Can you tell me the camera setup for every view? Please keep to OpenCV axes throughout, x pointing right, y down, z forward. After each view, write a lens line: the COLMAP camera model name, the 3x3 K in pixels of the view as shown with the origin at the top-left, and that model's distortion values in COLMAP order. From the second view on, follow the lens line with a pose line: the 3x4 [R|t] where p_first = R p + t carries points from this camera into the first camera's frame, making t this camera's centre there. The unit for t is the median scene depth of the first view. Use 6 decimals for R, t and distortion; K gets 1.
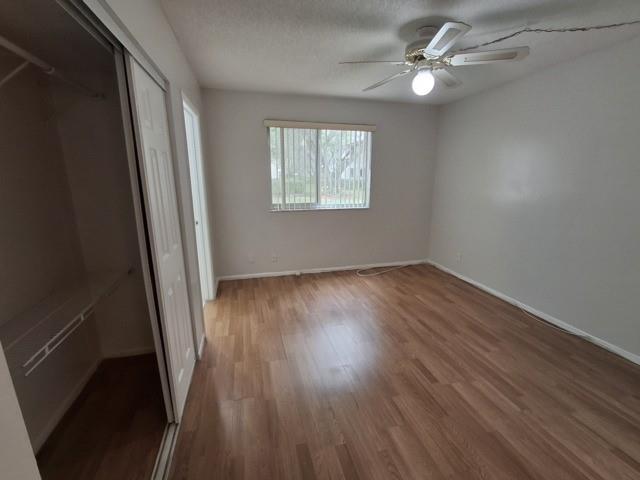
lens RADIAL K [[294.2, 0, 320.0], [0, 294.2, 240.0], [0, 0, 1]] dist [0.001182, 0.000219]
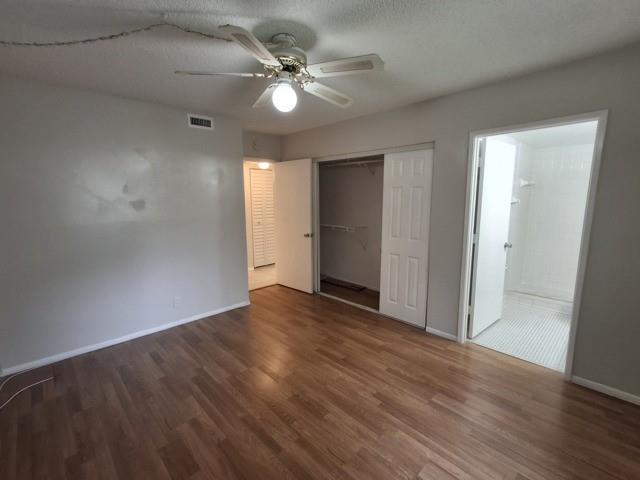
lens RADIAL K [[294.2, 0, 320.0], [0, 294.2, 240.0], [0, 0, 1]] dist [0.001182, 0.000219]
pose [[-0.872861, 0.082298, -0.480979, 0.580937], [-0.101708, 0.933344, 0.344275, -0.367684], [0.477252, 0.349424, -0.806309, 1.546625]]
